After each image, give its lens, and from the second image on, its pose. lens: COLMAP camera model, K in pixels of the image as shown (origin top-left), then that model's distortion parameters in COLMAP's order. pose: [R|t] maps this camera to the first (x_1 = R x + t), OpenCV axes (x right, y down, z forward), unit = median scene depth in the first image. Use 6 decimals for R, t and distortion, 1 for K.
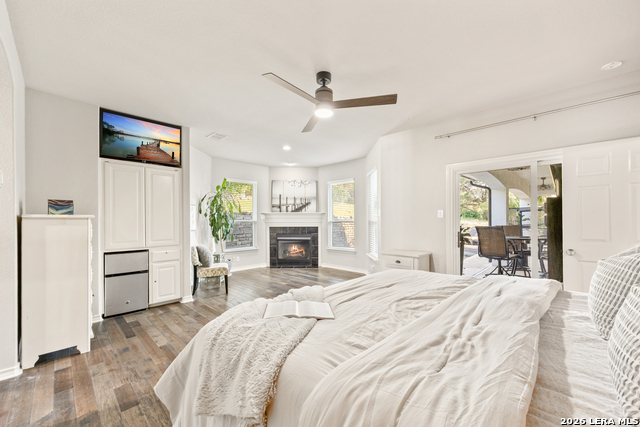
lens RADIAL K [[250.1, 0, 325.4], [0, 250.1, 221.9], [0, 0, 1]] dist [-0.002563, 0.000486]
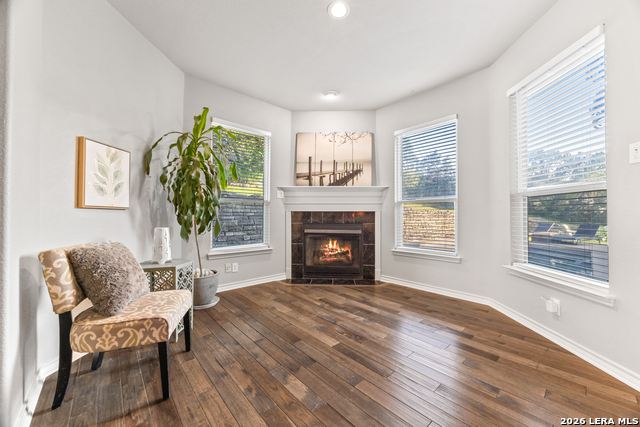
lens RADIAL K [[250.1, 0, 326.2], [0, 250.1, 210.8], [0, 0, 1]] dist [-0.002563, 0.000486]
pose [[0.997672, 0.005808, -0.067951, -0.102846], [-0.007357, 0.999718, -0.022567, 0.031615], [0.067801, 0.023014, 0.997433, 0.421709]]
